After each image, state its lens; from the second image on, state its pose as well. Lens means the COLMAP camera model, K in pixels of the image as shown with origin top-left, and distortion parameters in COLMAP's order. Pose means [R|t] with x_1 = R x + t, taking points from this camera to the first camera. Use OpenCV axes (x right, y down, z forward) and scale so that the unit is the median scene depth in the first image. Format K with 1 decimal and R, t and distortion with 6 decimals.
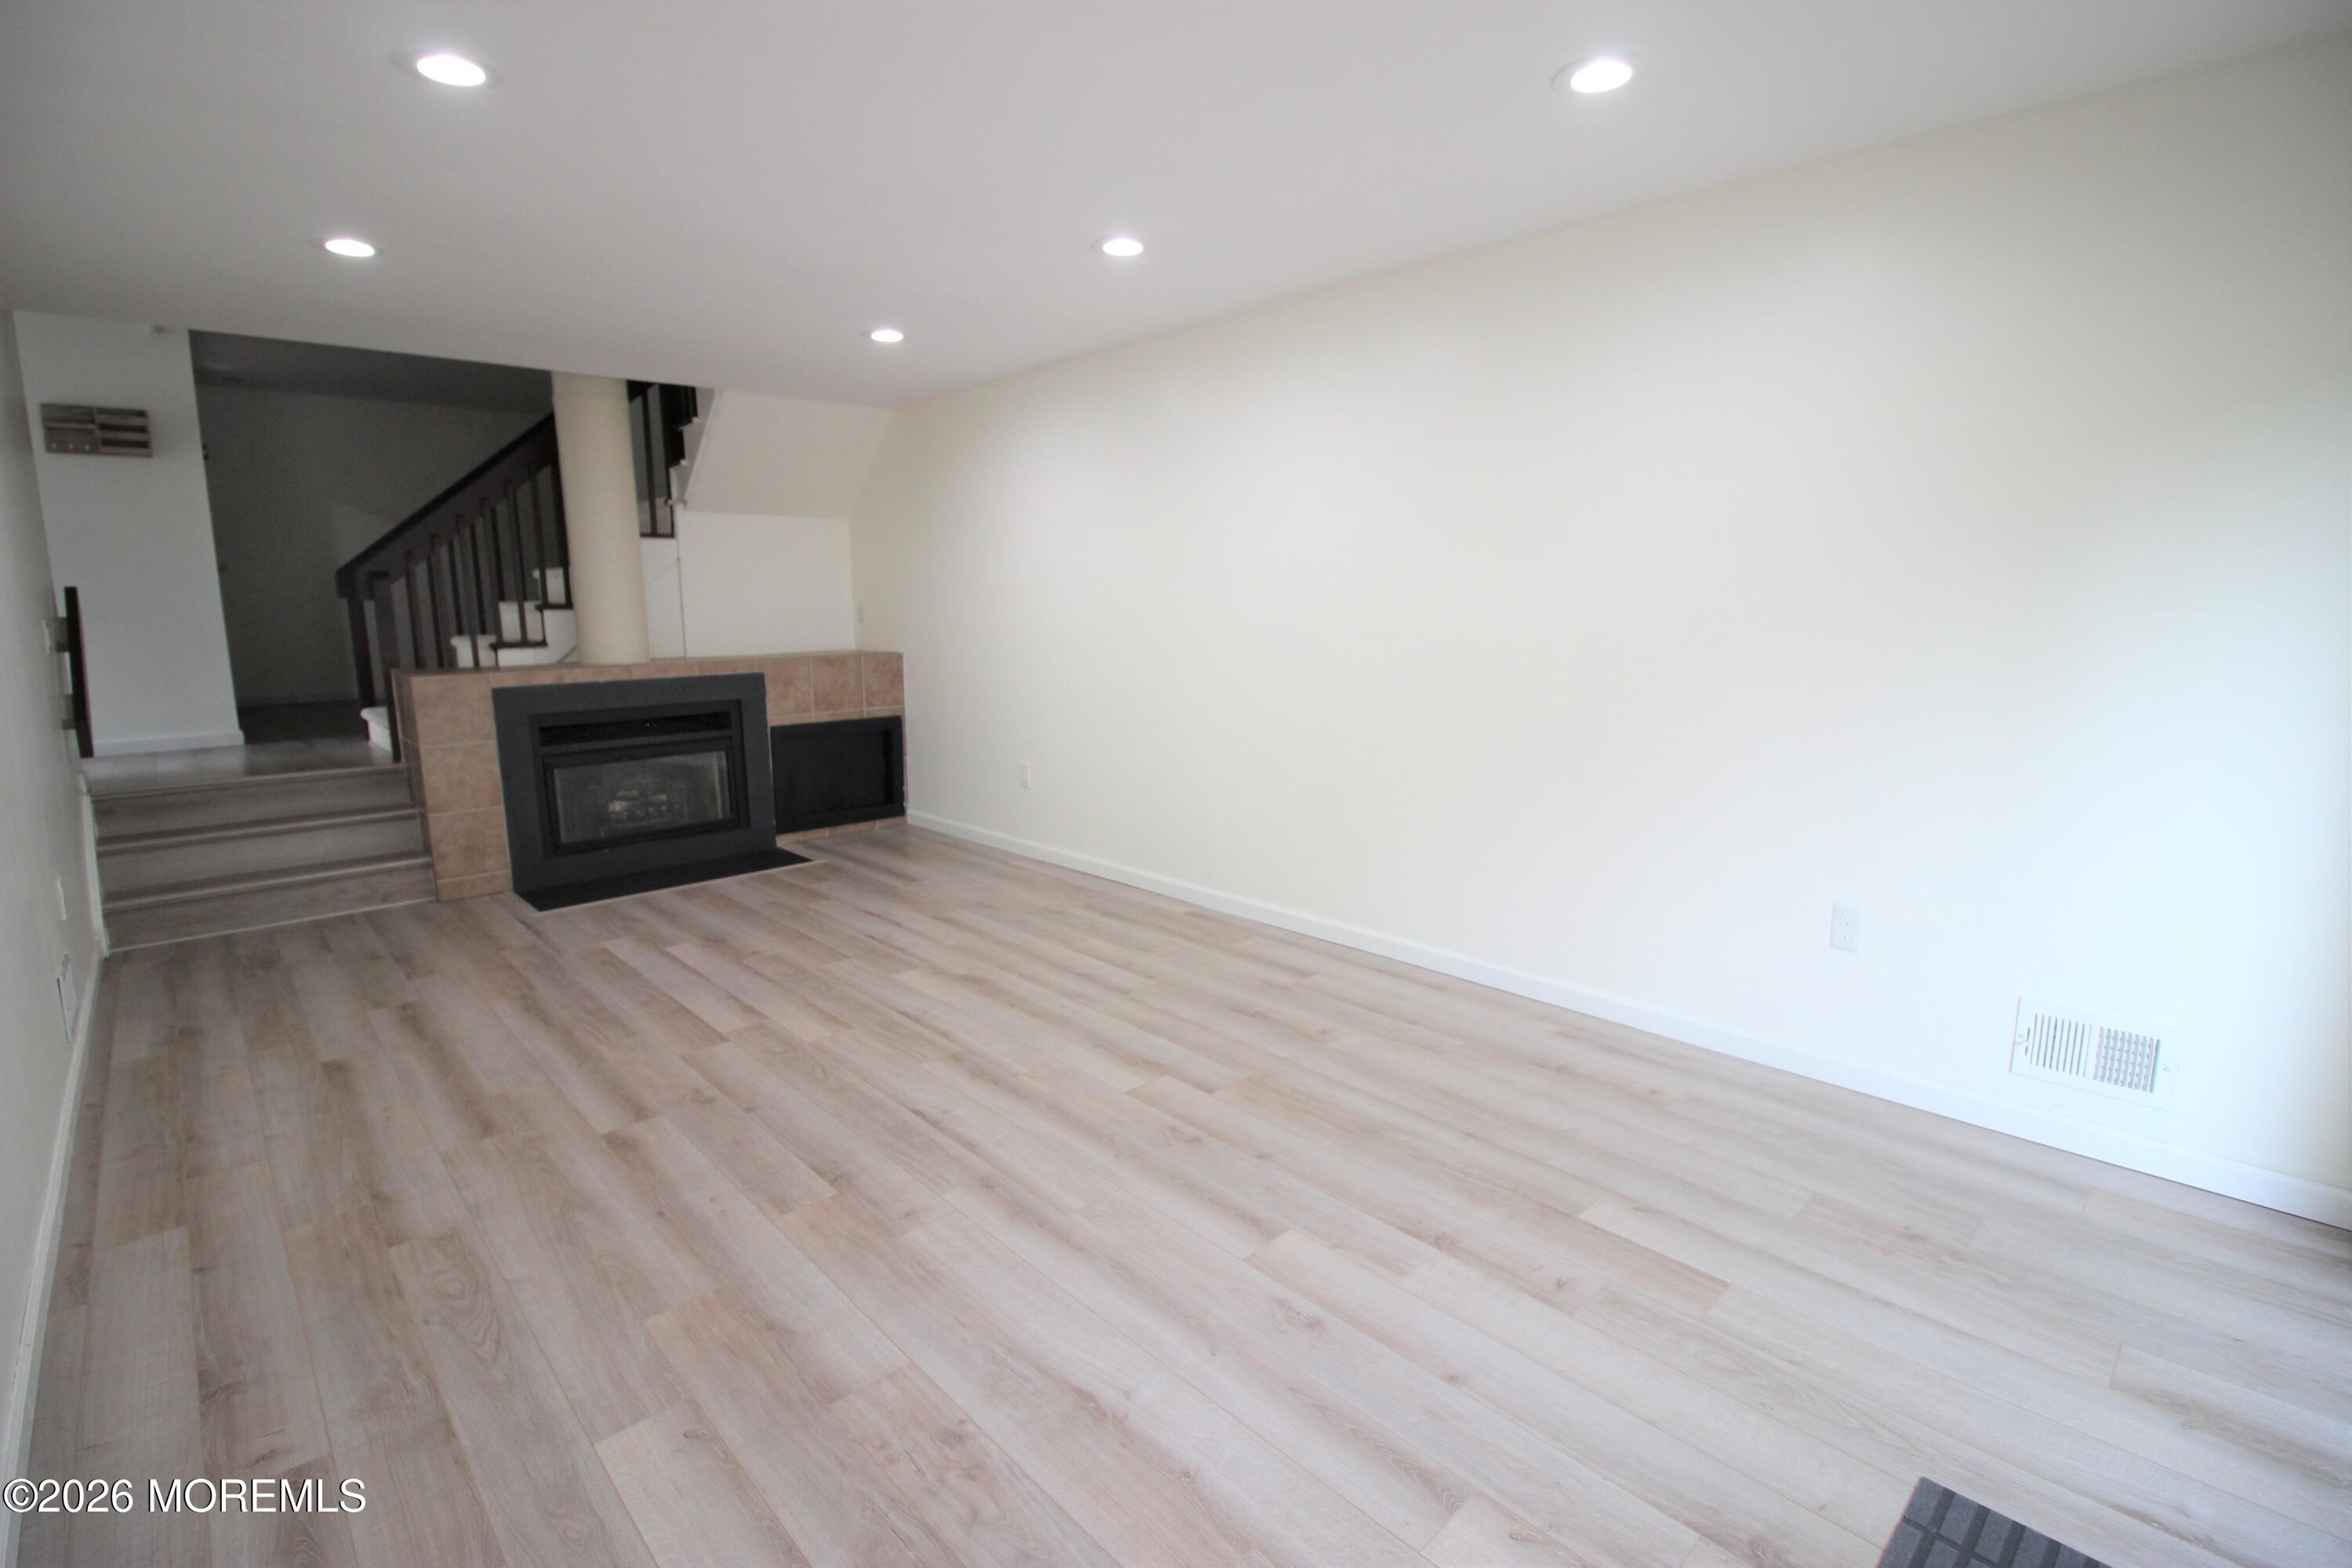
lens RADIAL K [[1082.1, 0, 1159.4], [0, 1082.1, 760.1], [0, 0, 1]] dist [0.003464, -0.015917]
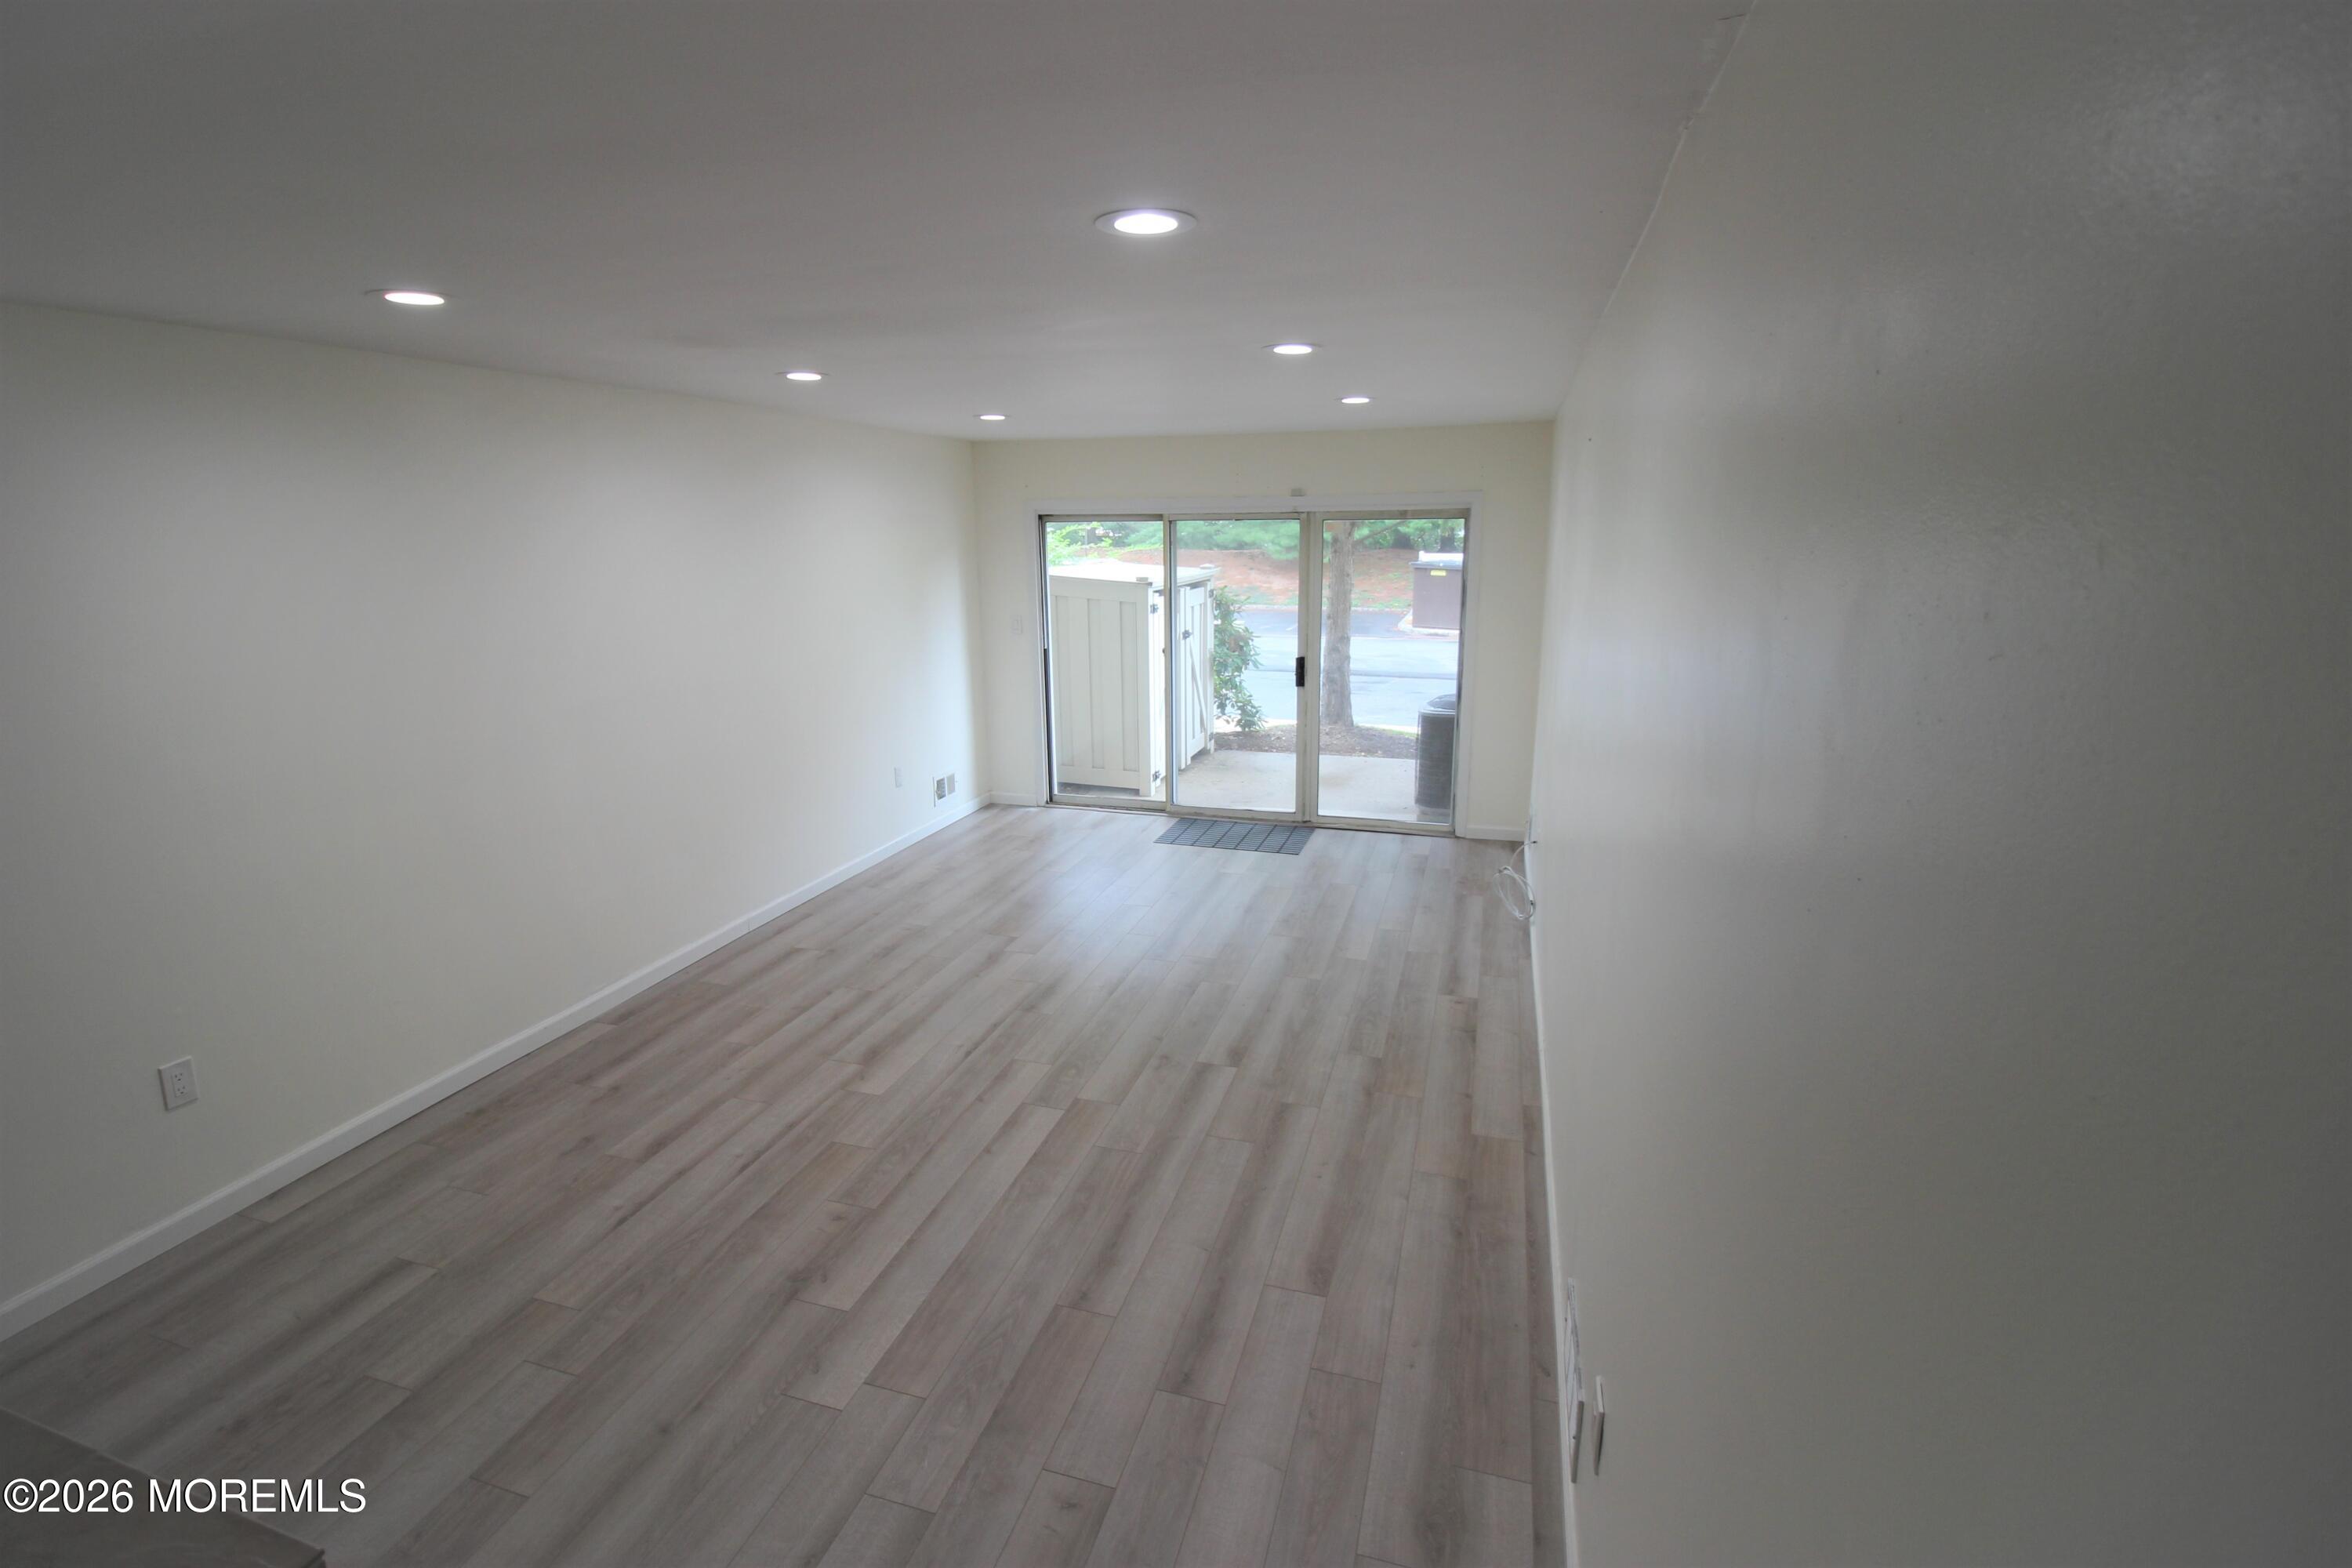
lens RADIAL K [[1082.1, 0, 1159.4], [0, 1082.1, 760.1], [0, 0, 1]] dist [0.003464, -0.015917]
pose [[-0.499409, -0.168101, 0.849901, -1.372577], [0.144775, 0.951009, 0.273170, -0.368702], [-0.854184, 0.259468, -0.450606, 1.395239]]
